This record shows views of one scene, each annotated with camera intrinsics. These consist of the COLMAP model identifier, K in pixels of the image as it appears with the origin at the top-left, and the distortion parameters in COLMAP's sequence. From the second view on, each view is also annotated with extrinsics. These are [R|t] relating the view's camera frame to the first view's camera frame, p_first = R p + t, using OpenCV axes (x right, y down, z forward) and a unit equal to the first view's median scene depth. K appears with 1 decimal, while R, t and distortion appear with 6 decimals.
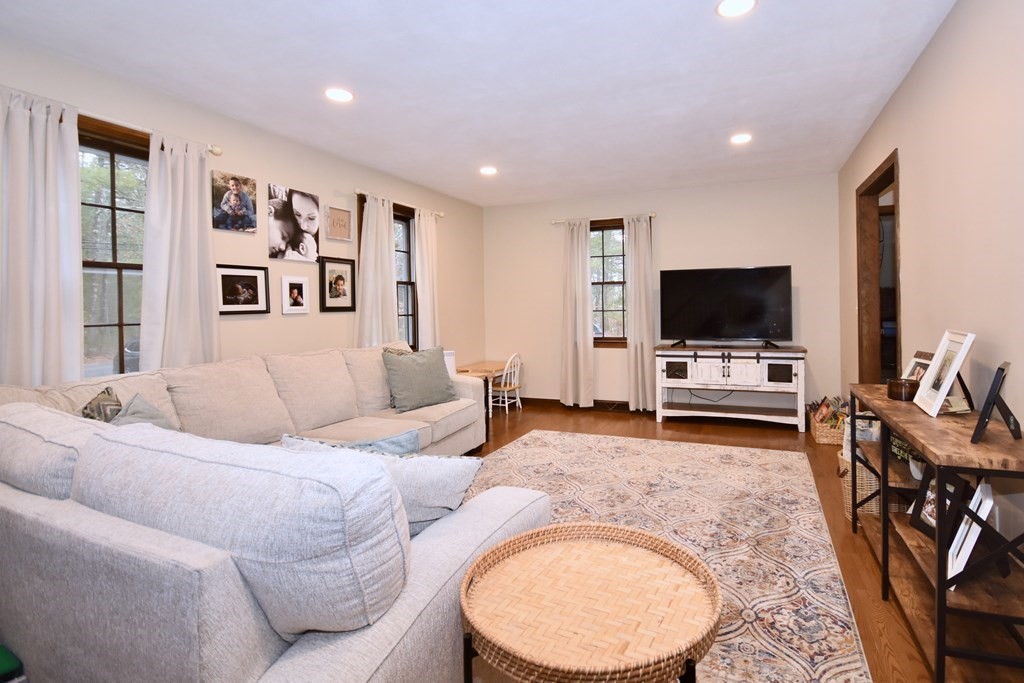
lens RADIAL K [[502.1, 0, 516.9], [0, 502.1, 308.2], [0, 0, 1]] dist [-0.006289, -0.000739]
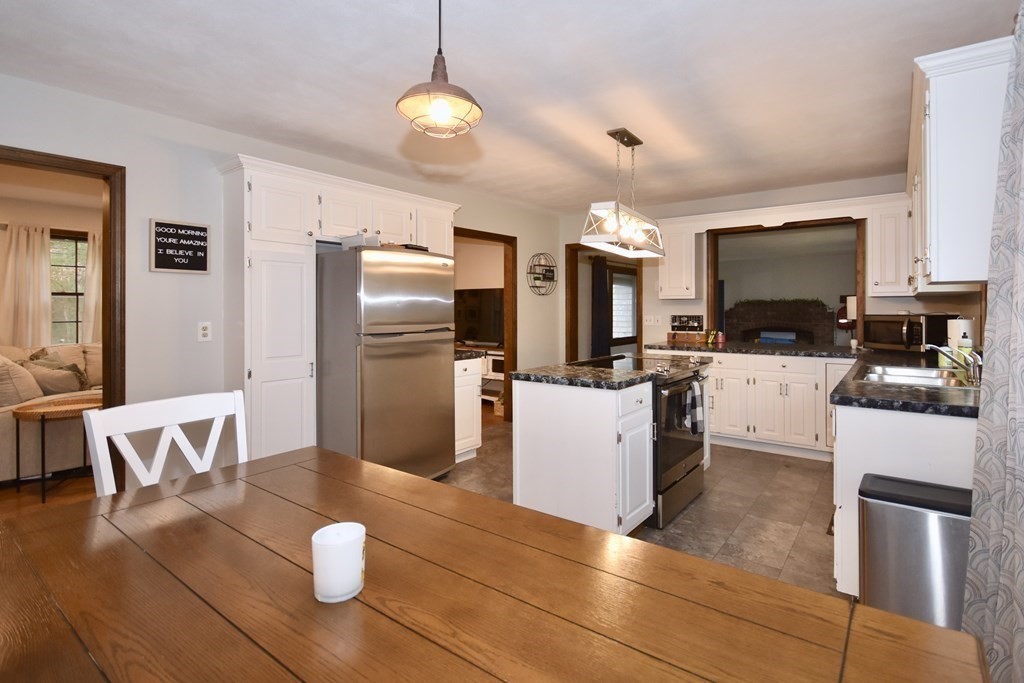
lens RADIAL K [[502.1, 0, 516.9], [0, 502.1, 308.2], [0, 0, 1]] dist [-0.006289, -0.000739]
pose [[0.962798, 0.013732, -0.269872, 1.087921], [-0.014149, 0.999900, 0.000400, -0.035542], [0.269850, 0.003434, 0.962896, -0.364529]]
